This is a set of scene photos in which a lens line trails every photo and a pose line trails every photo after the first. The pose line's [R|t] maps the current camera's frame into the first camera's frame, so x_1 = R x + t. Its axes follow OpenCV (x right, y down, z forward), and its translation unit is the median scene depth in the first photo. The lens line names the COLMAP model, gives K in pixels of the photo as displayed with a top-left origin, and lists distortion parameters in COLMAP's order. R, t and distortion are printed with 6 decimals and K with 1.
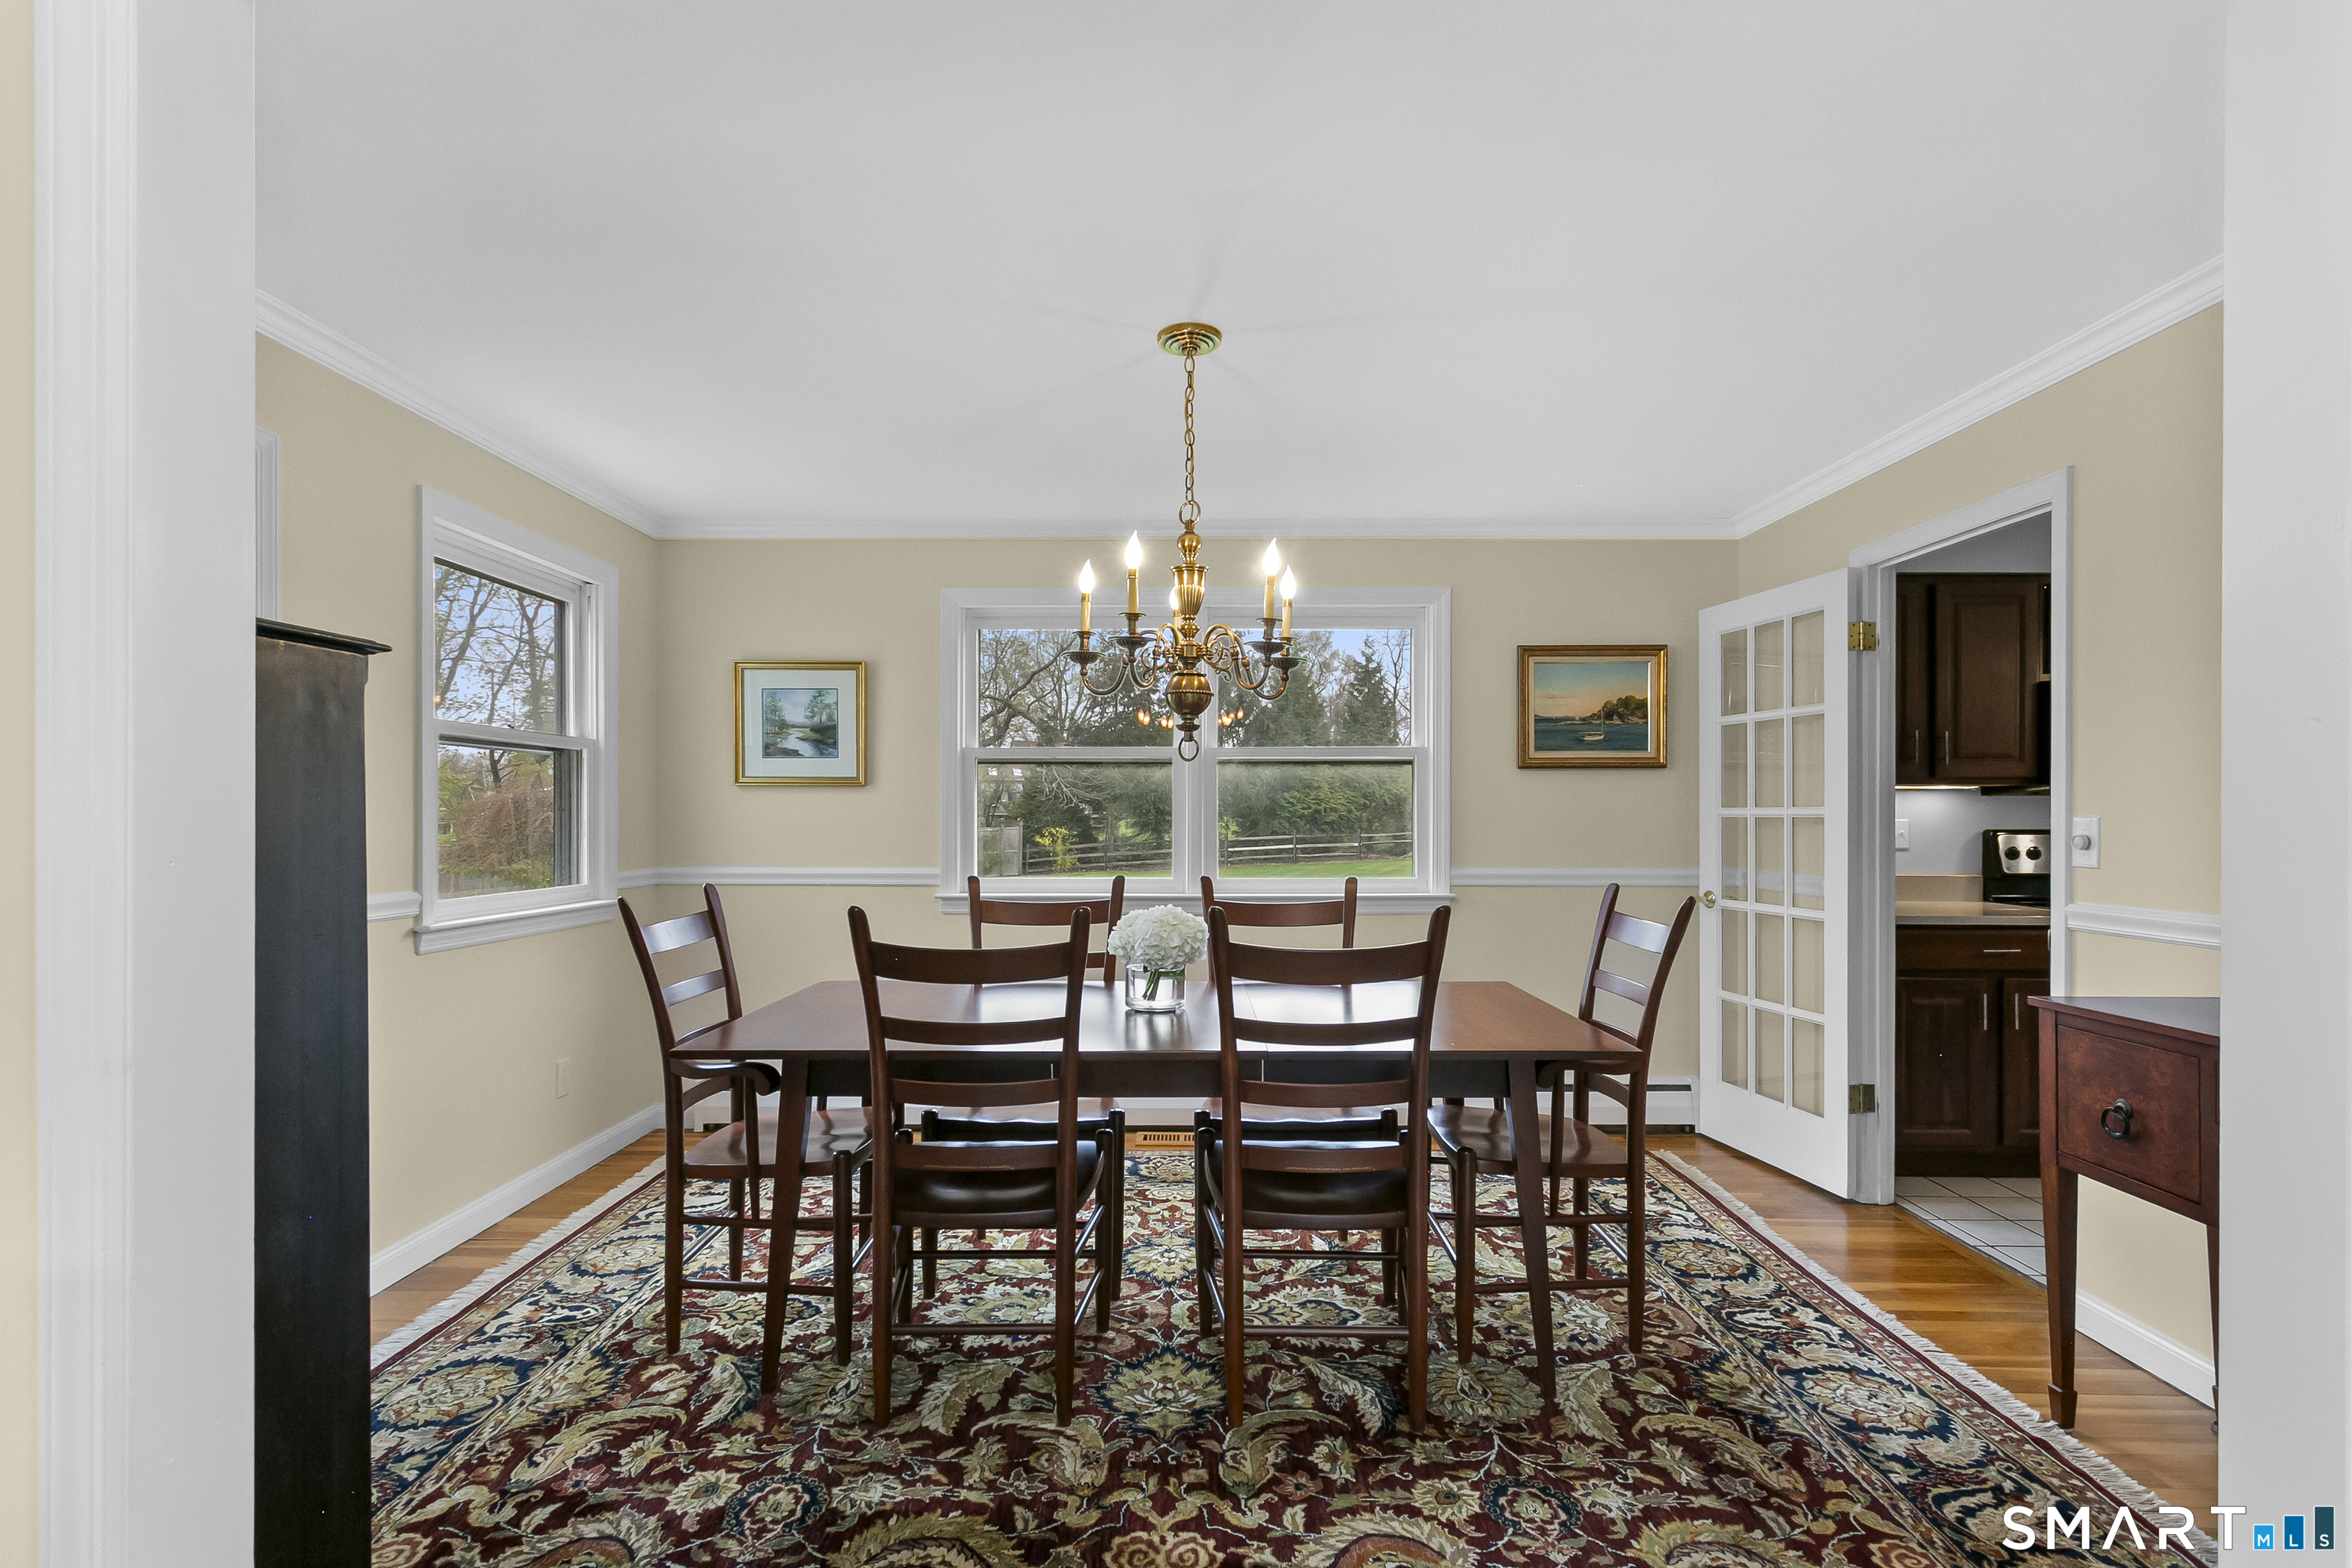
lens RADIAL K [[1117.7, 0, 1180.6], [0, 1117.7, 814.2], [0, 0, 1]] dist [0.001716, 0.000896]
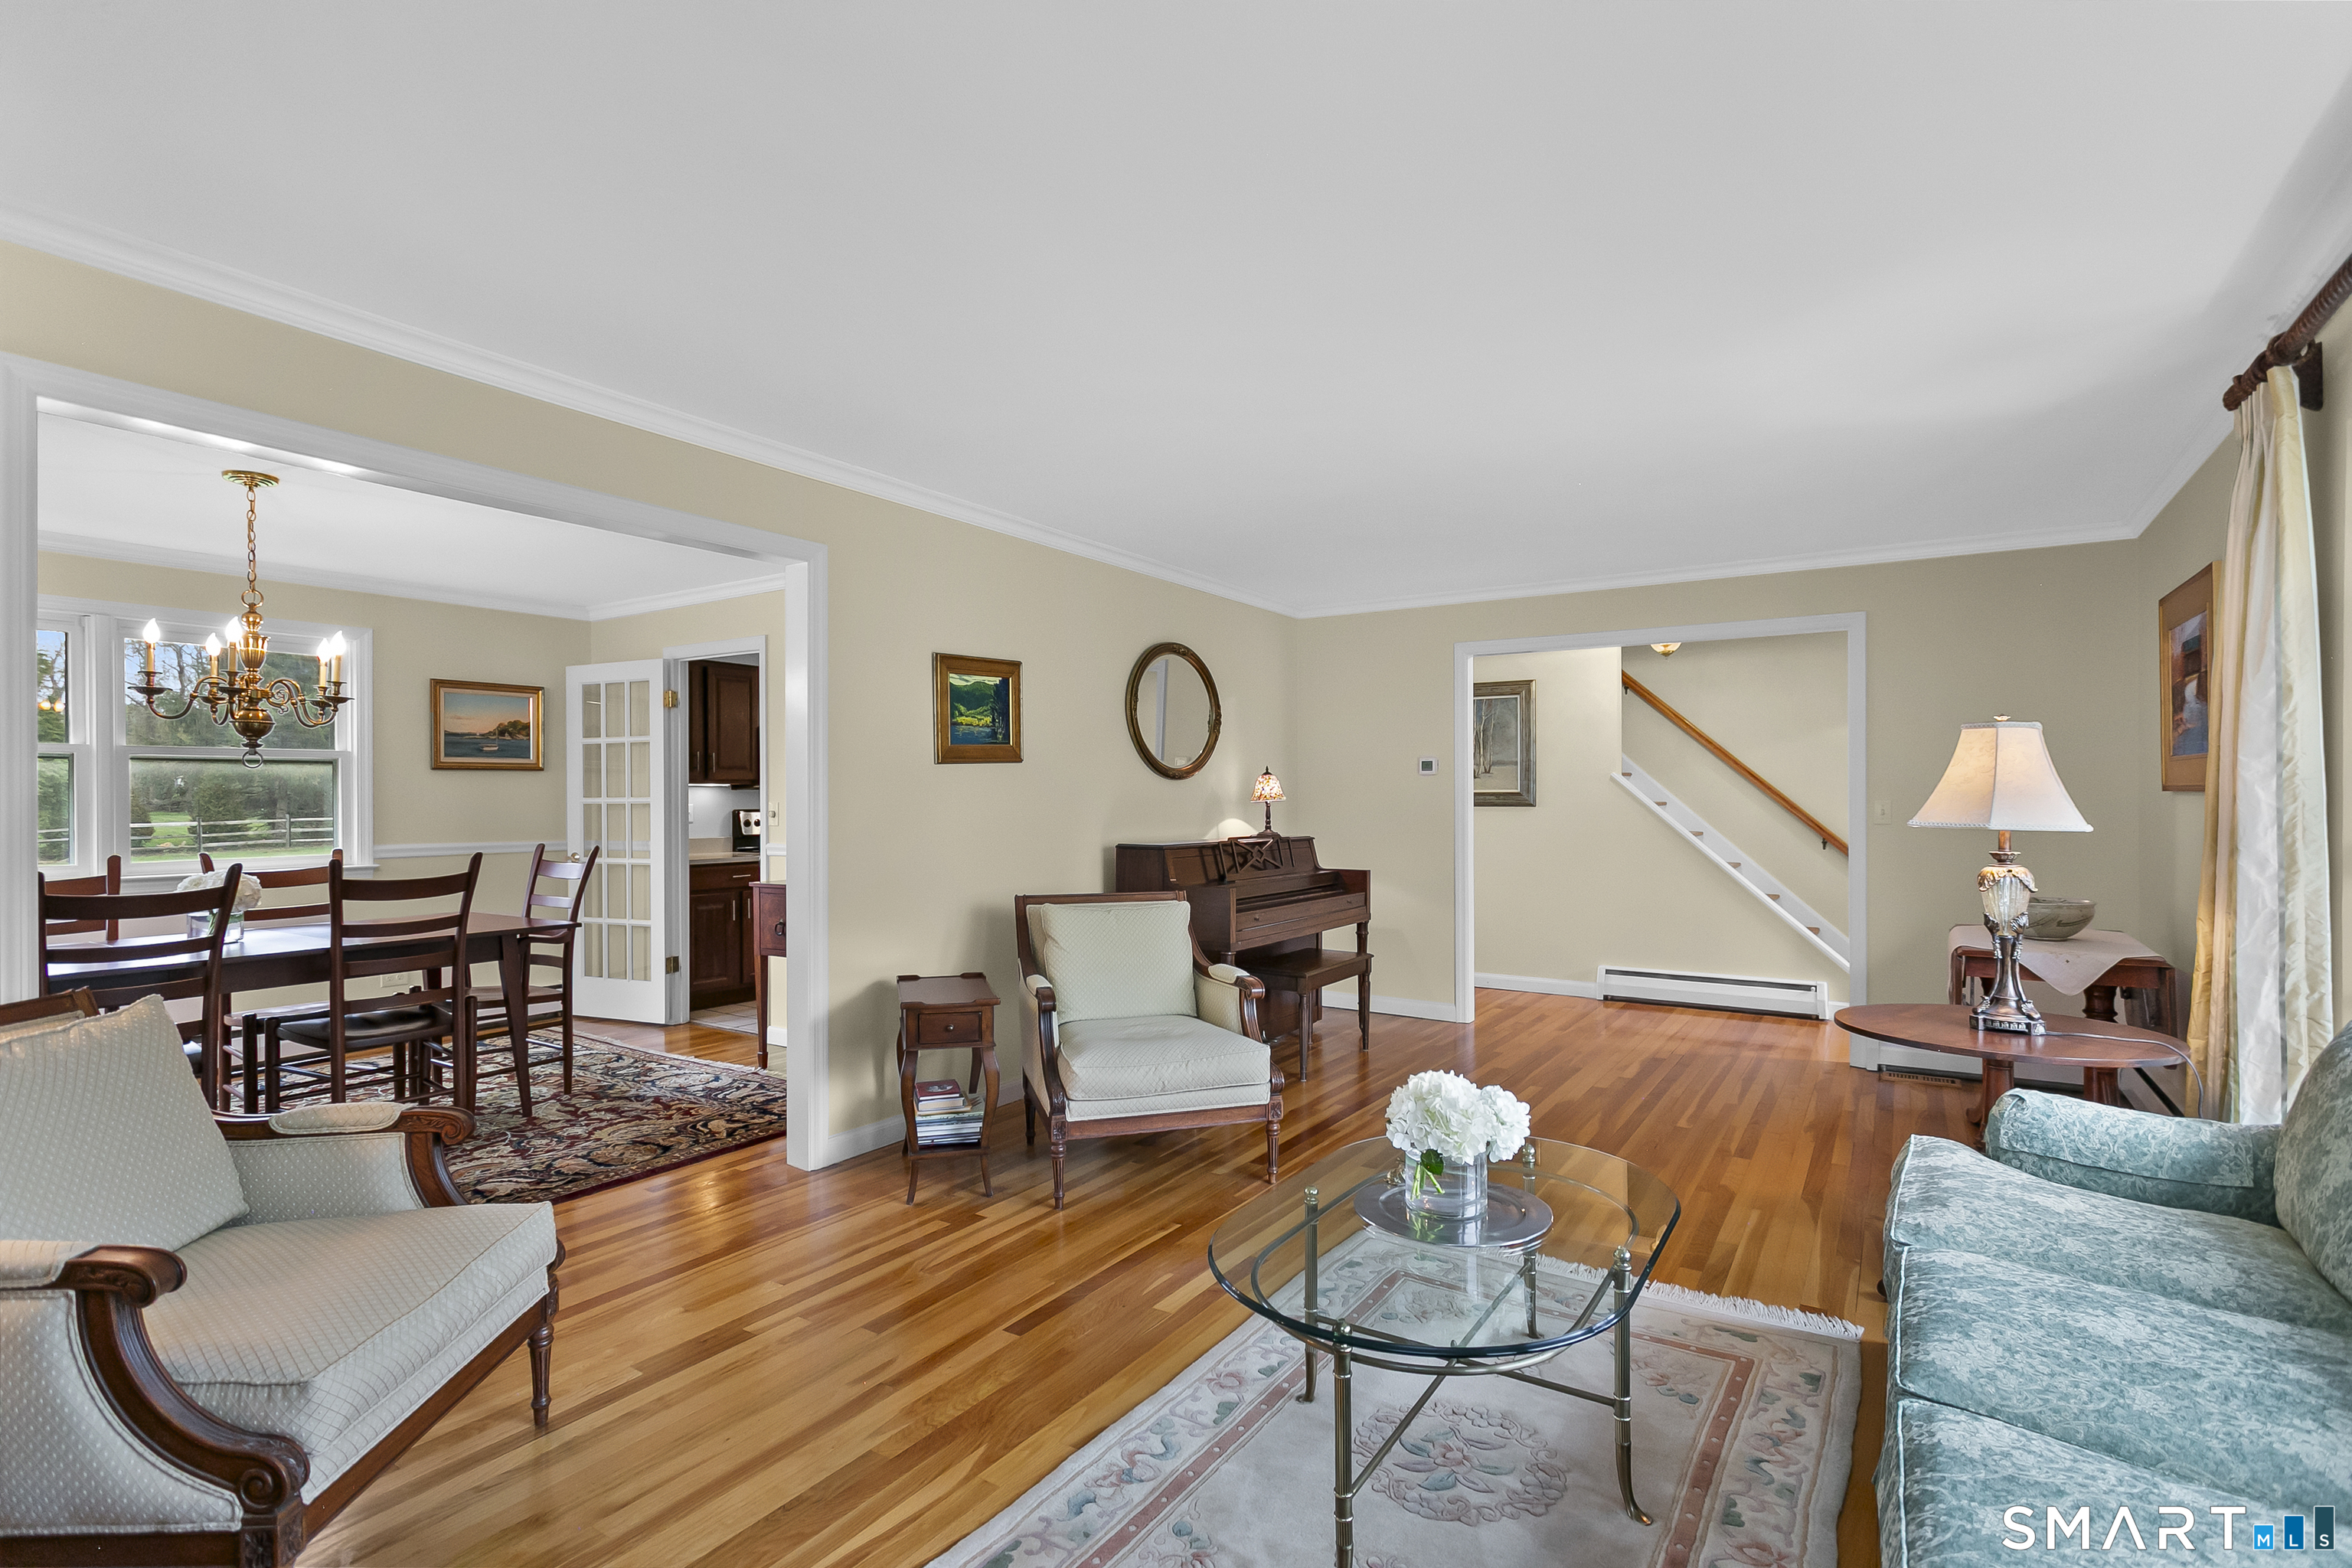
lens RADIAL K [[1118.3, 0, 1171.1], [0, 1118.3, 792.8], [0, 0, 1]] dist [0.001910, 0.001819]
pose [[0.546189, -0.001473, 0.837661, -0.417809], [0.007973, 0.999962, -0.003440, -0.001182], [-0.837624, 0.008558, 0.546180, -0.593092]]
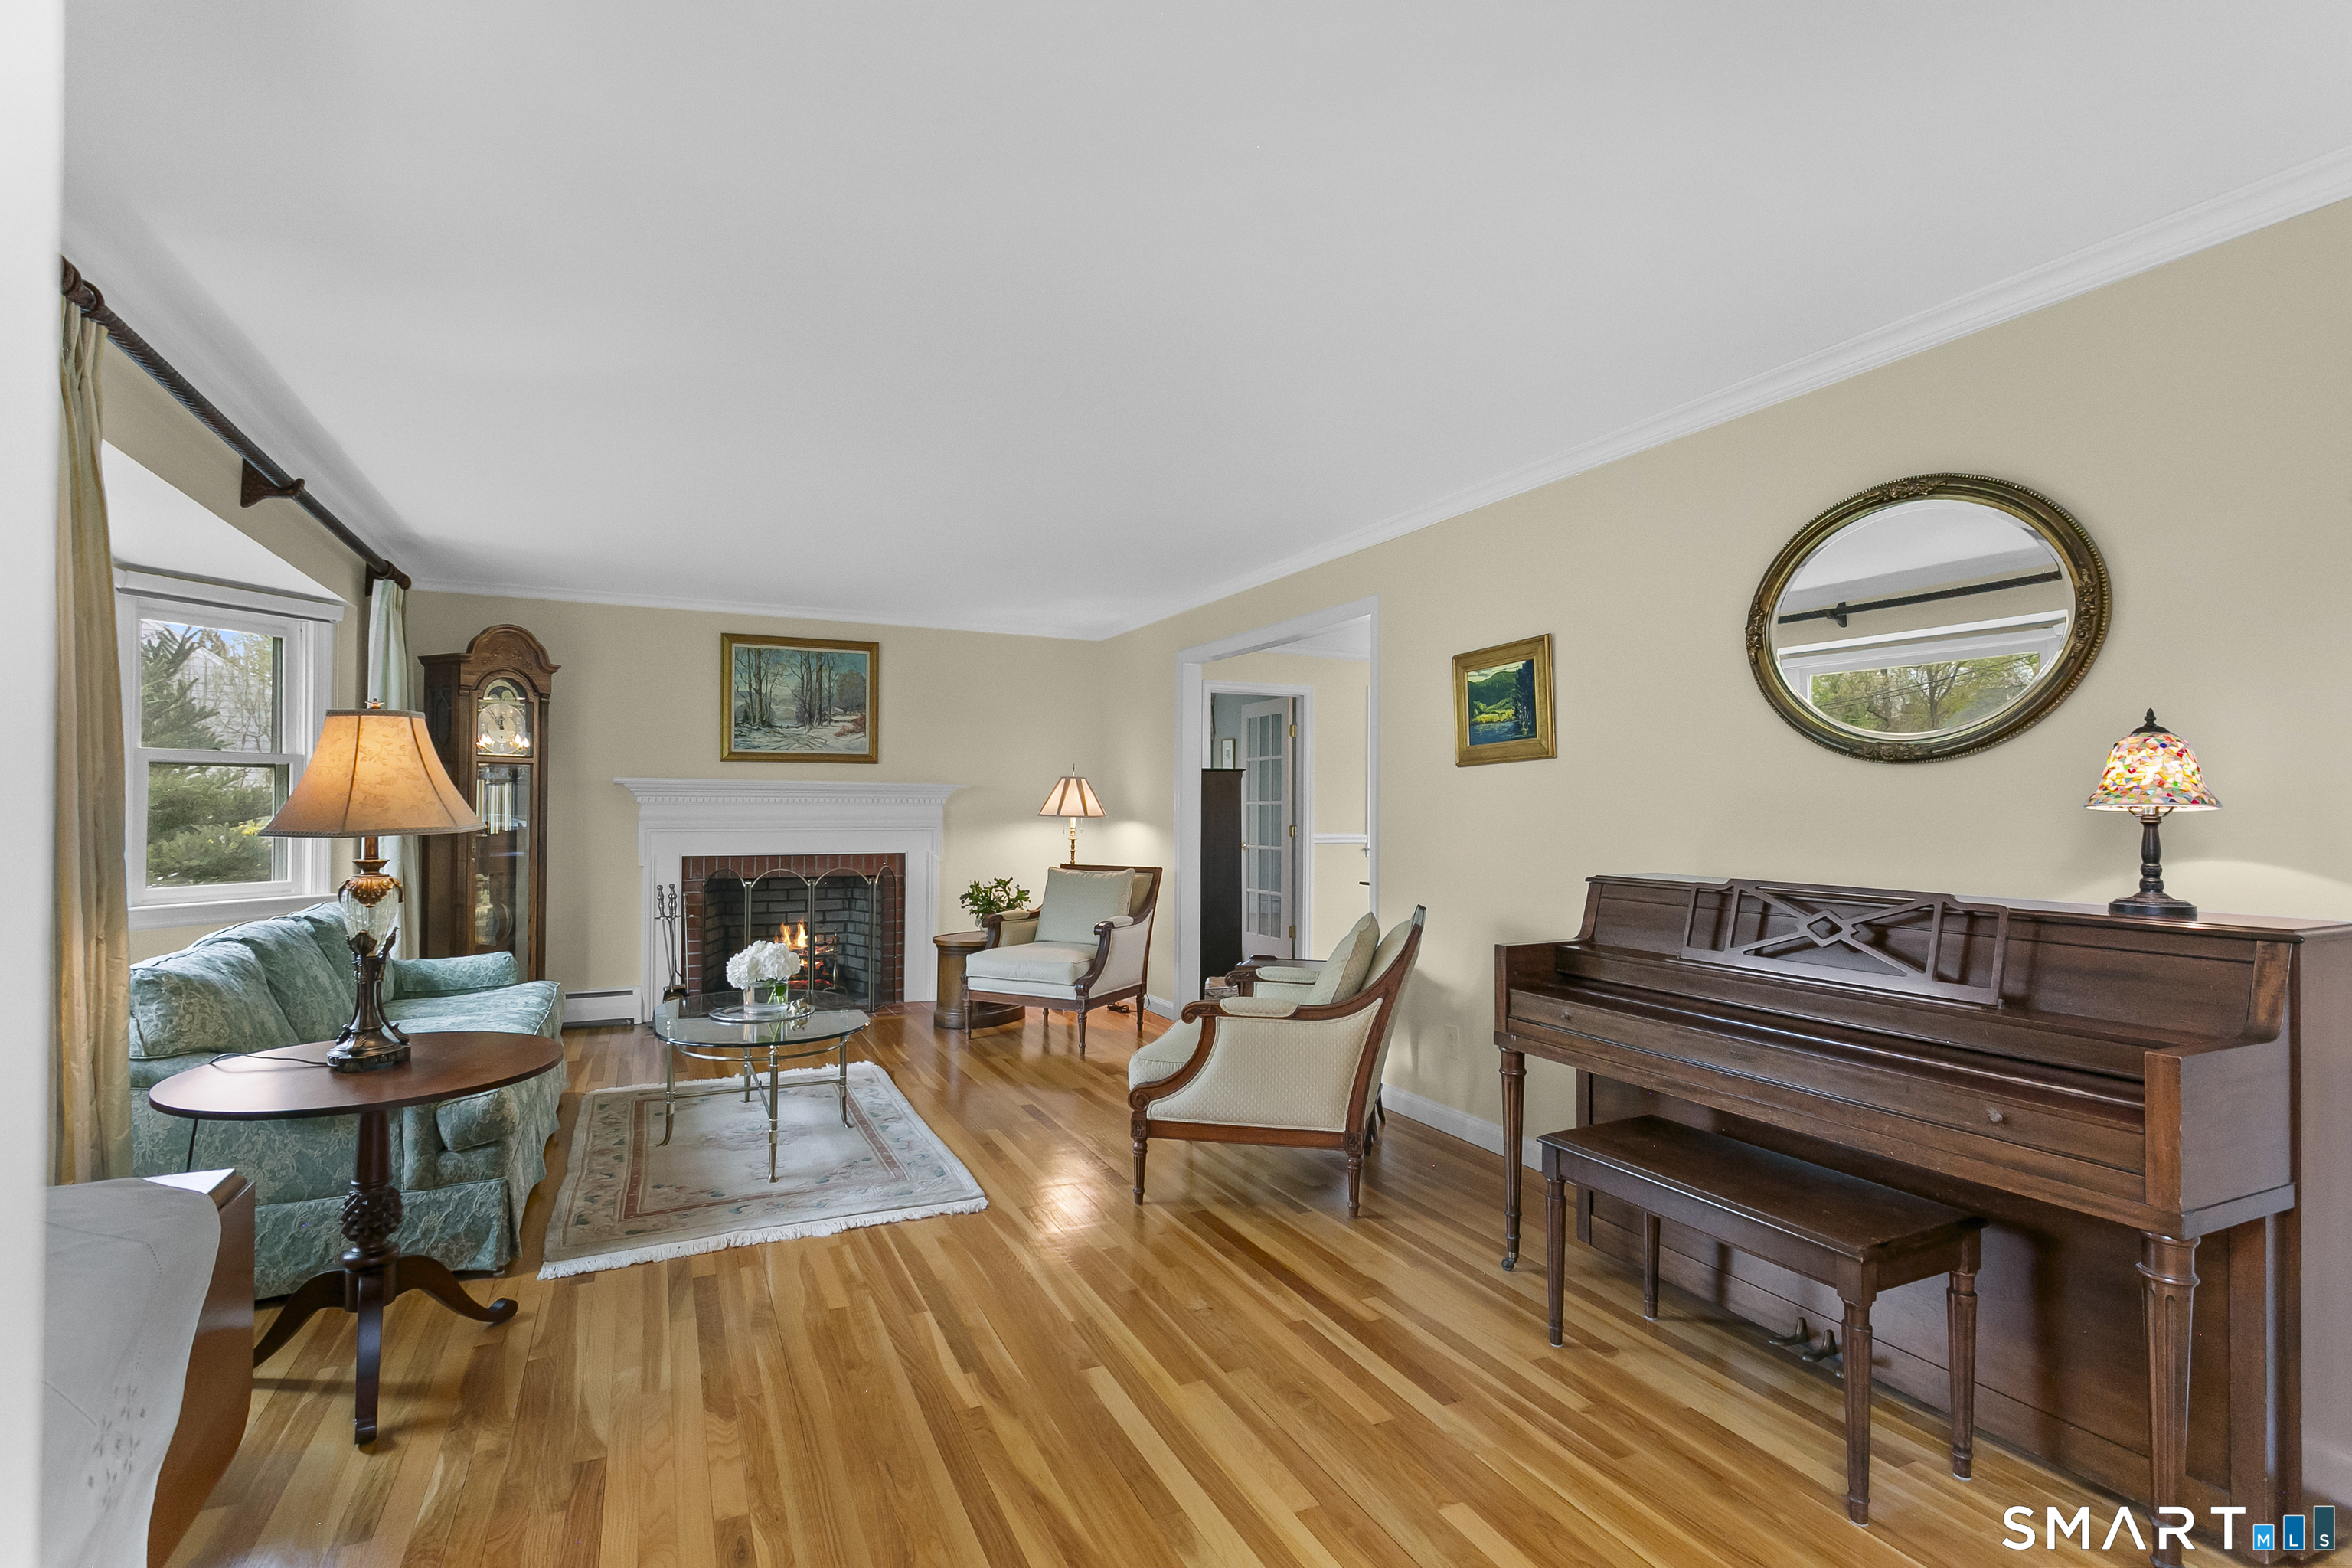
lens RADIAL K [[1118.3, 0, 1171.1], [0, 1118.3, 792.8], [0, 0, 1]] dist [0.001910, 0.001819]
pose [[0.424836, -0.009462, -0.905221, 1.911462], [-0.005647, 0.999898, -0.013102, 0.007685], [0.905253, 0.010677, 0.424739, -0.475489]]
